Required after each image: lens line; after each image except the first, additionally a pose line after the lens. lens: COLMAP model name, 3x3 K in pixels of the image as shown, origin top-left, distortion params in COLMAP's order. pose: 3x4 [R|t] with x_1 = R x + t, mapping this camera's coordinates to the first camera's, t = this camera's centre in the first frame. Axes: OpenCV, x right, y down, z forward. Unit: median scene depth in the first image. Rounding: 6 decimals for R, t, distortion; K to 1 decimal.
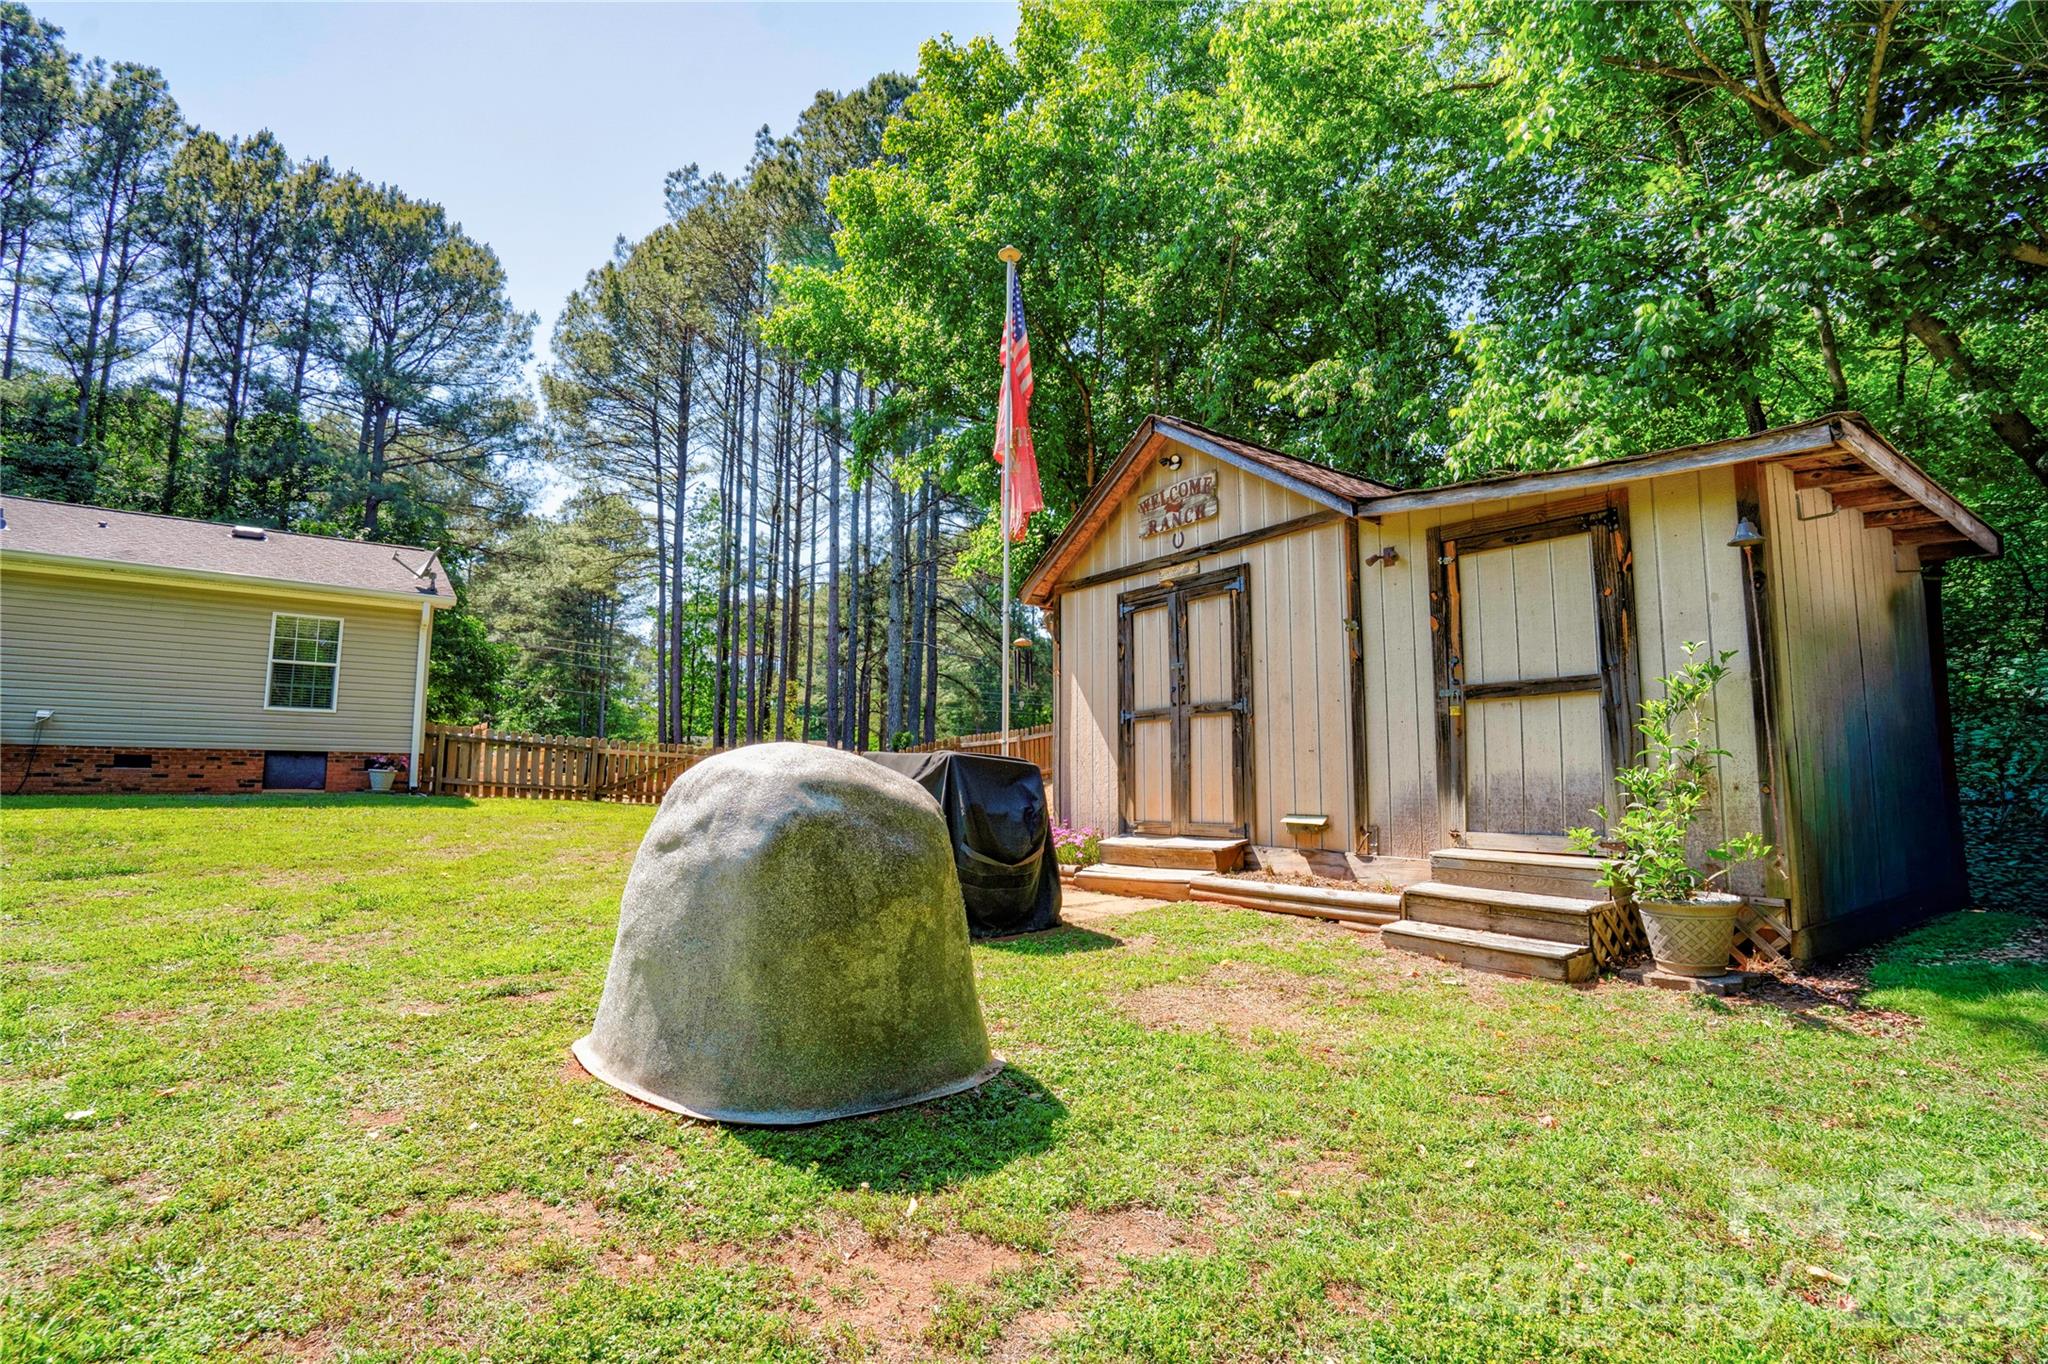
lens RADIAL K [[955.8, 0, 989.3], [0, 955.8, 683.5], [0, 0, 1]] dist [0.000551, 0.000642]
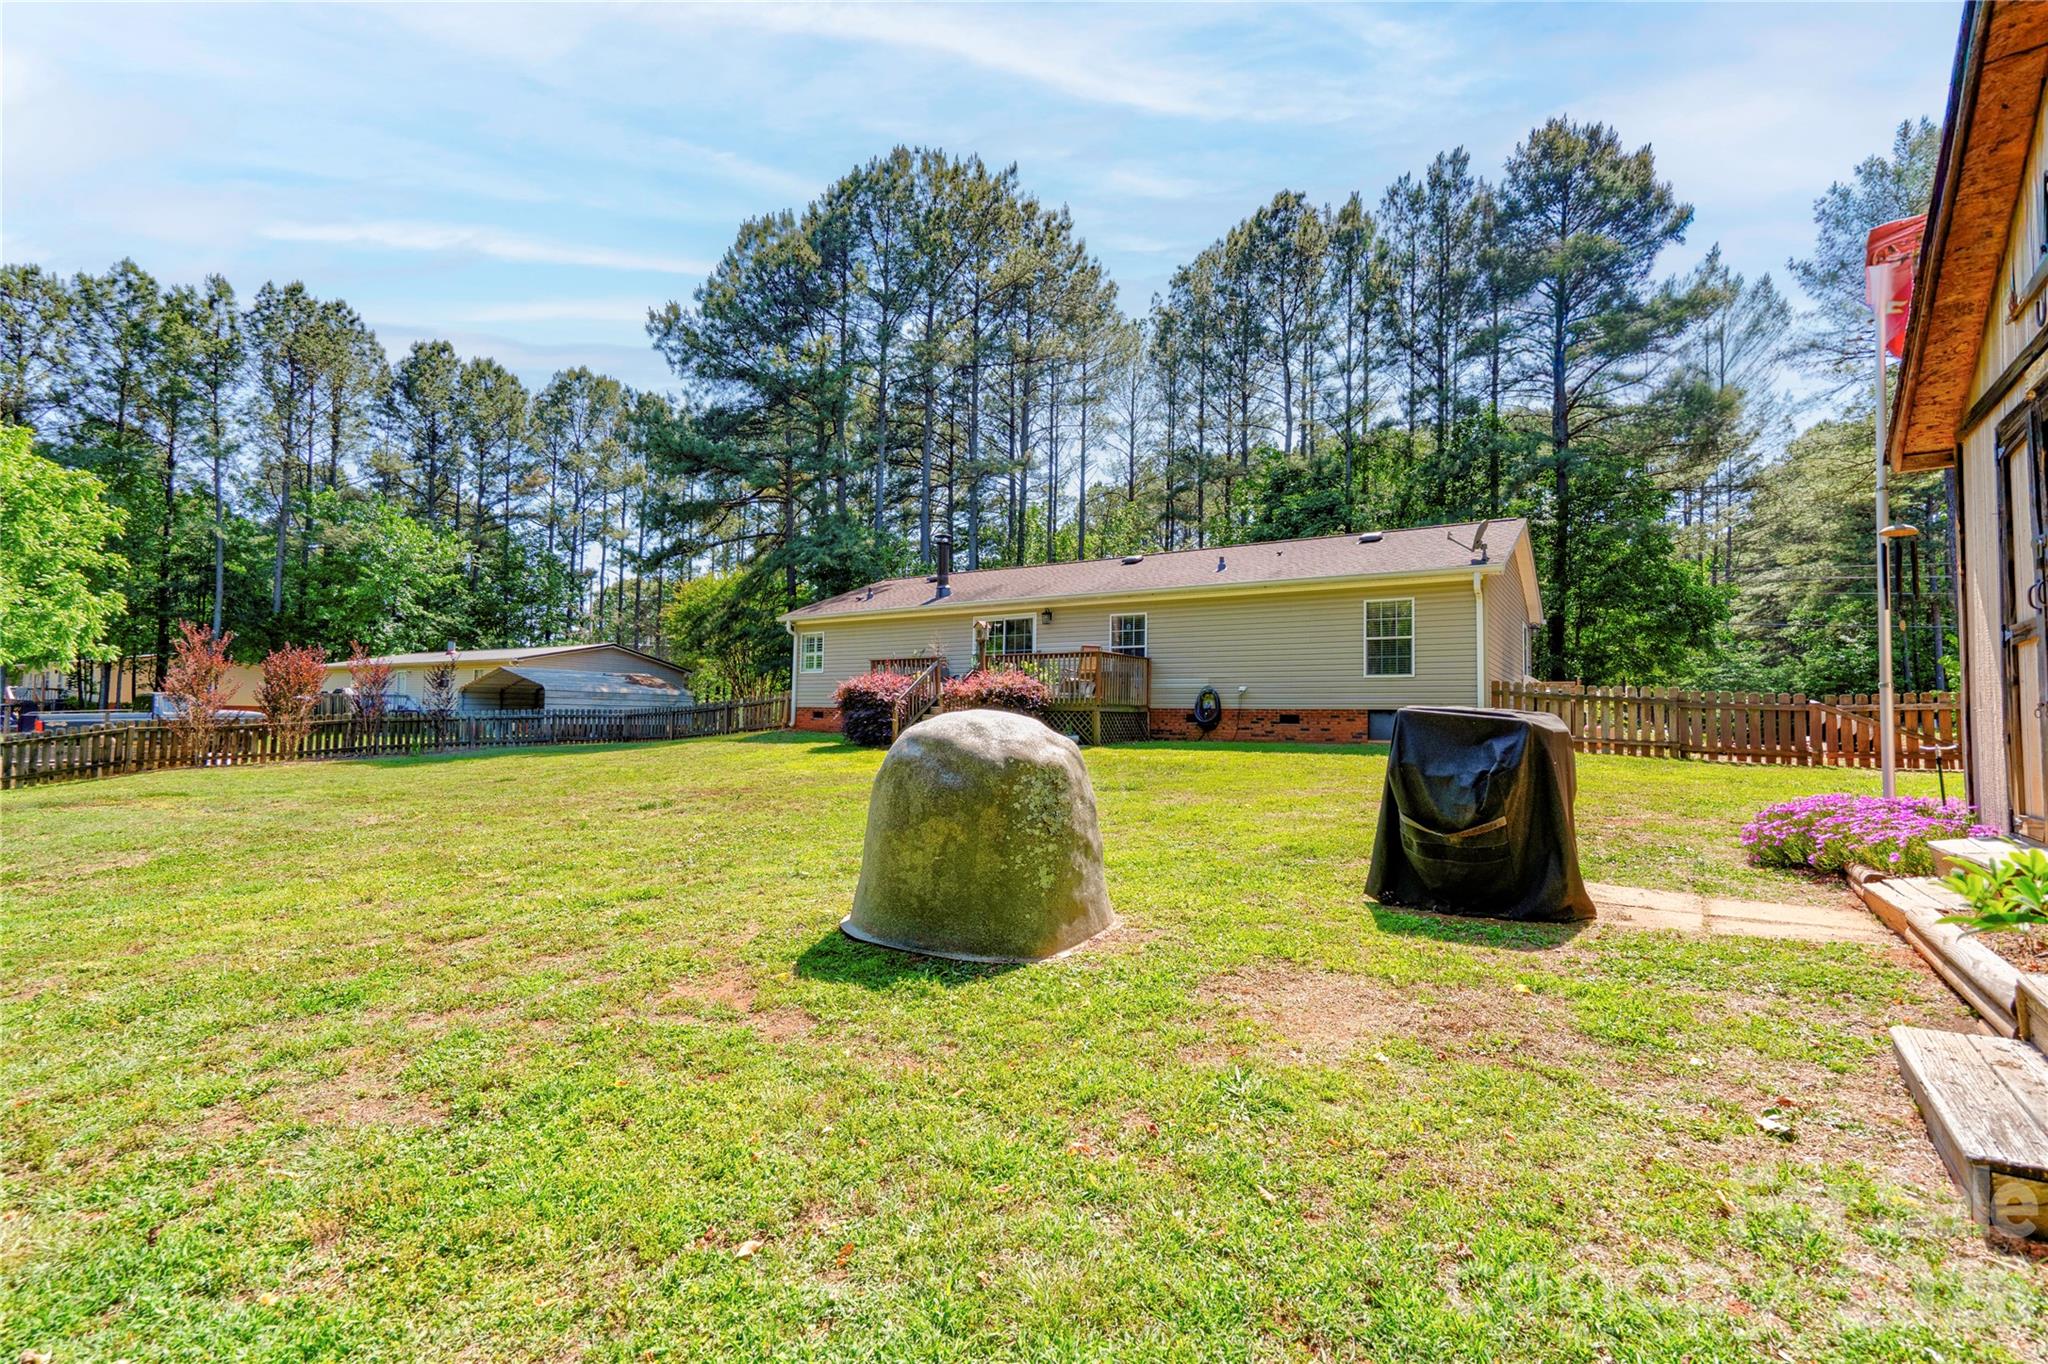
lens RADIAL K [[934.0, 0, 1002.7], [0, 934.0, 686.6], [0, 0, 1]] dist [0.003622, 0.001153]
pose [[0.359376, -0.040508, -0.932313, 0.209138], [0.087744, 0.996098, -0.009457, 0.007965], [0.929059, -0.078406, 0.361528, 0.098406]]
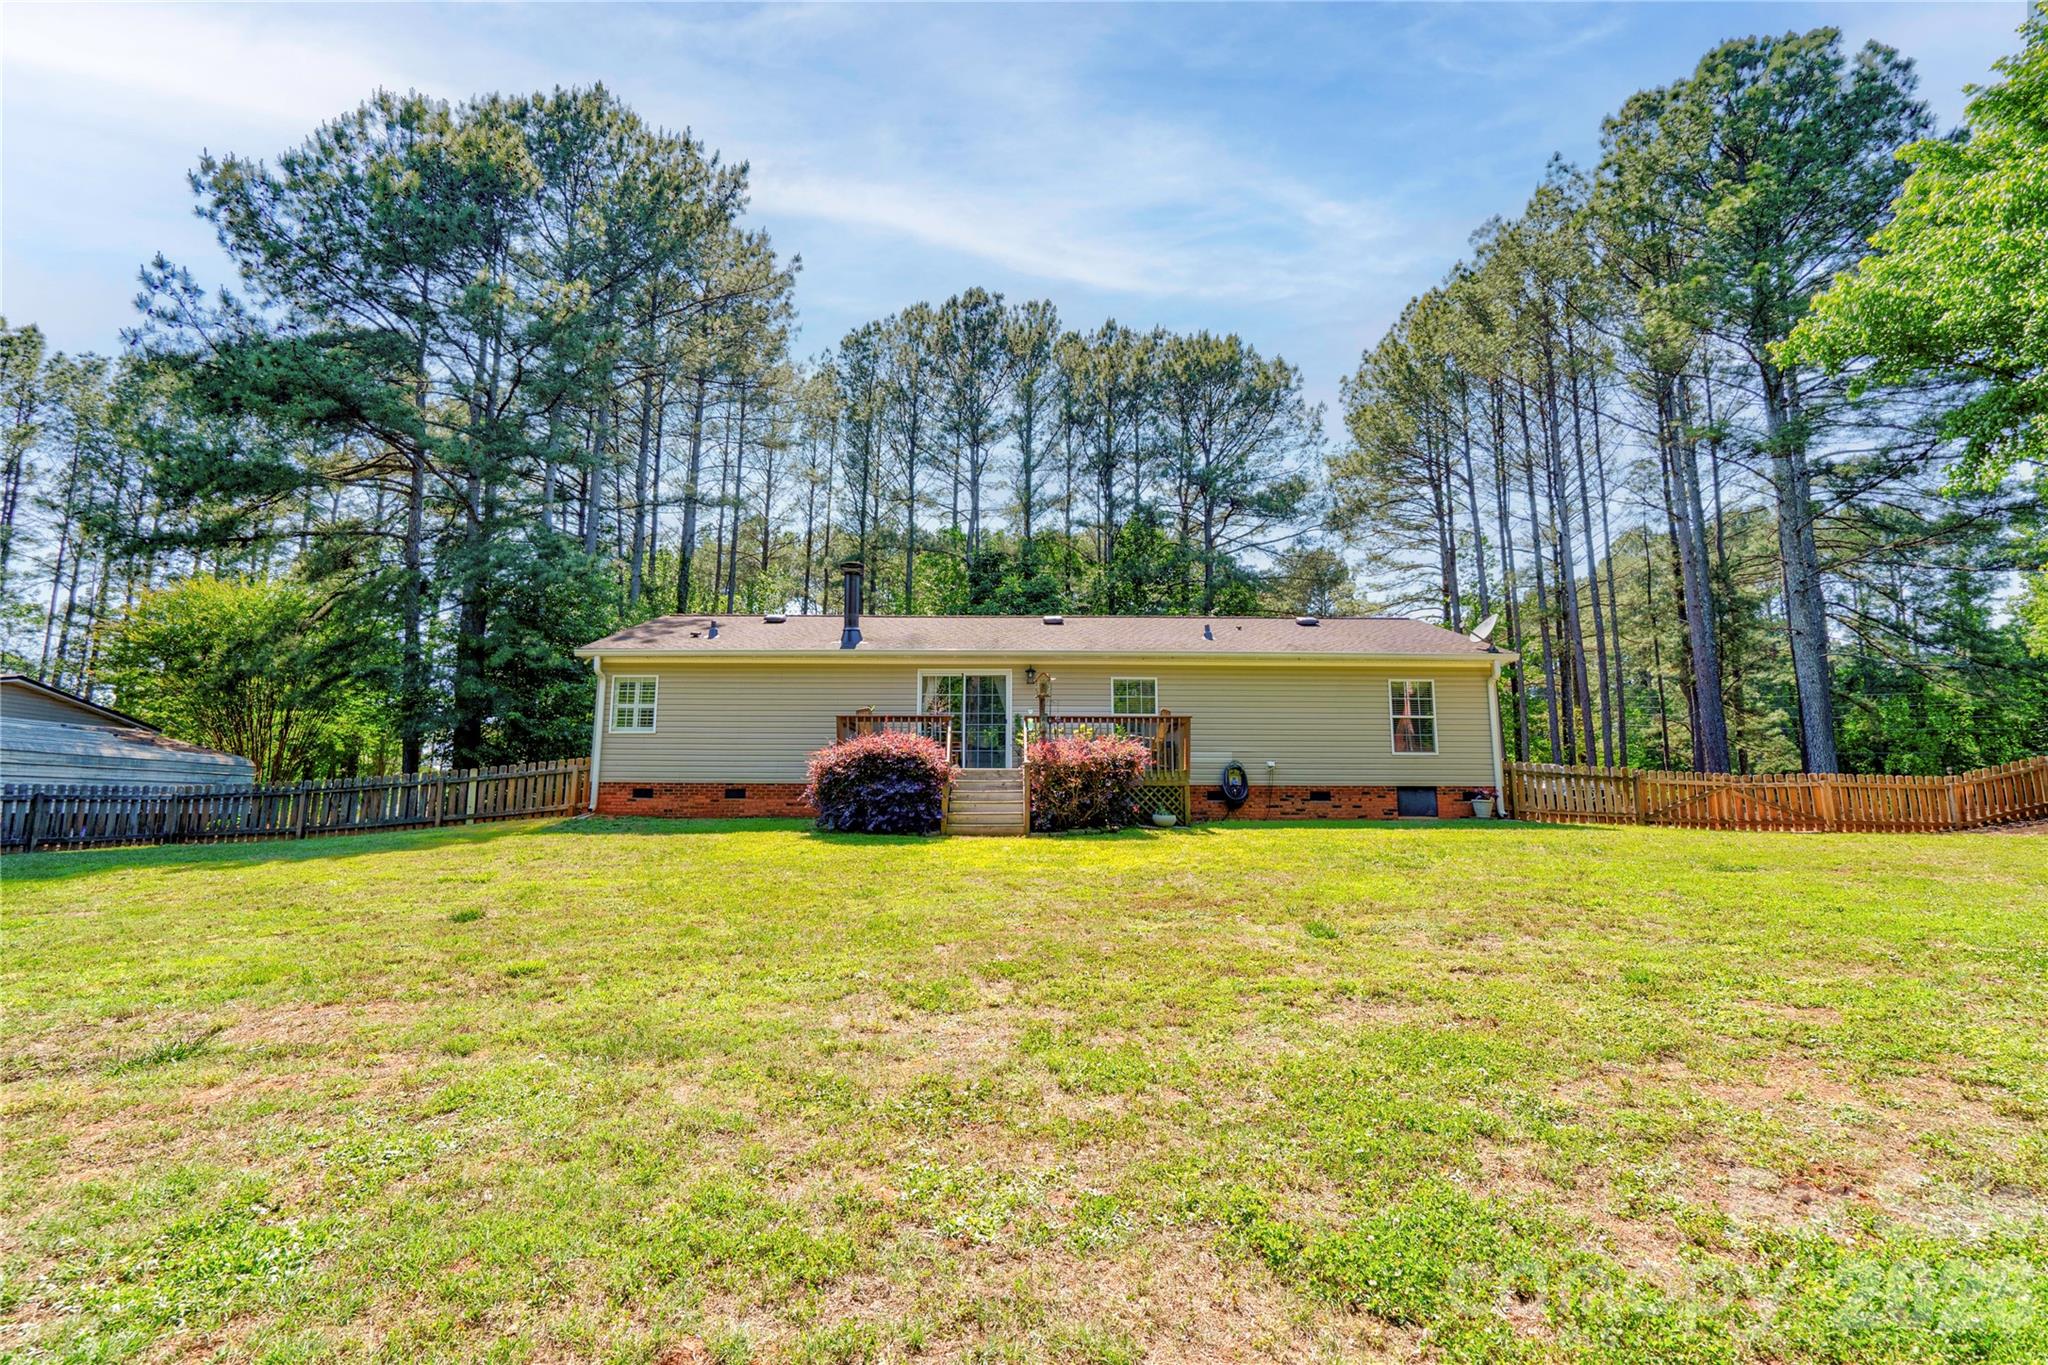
lens RADIAL K [[934.0, 0, 1002.7], [0, 934.0, 687.1], [0, 0, 1]] dist [0.003622, 0.001153]
pose [[0.822636, -0.083600, -0.562389, -0.440757], [0.063992, 0.996460, -0.054521, -0.026845], [0.564956, 0.008863, 0.825073, -0.316248]]
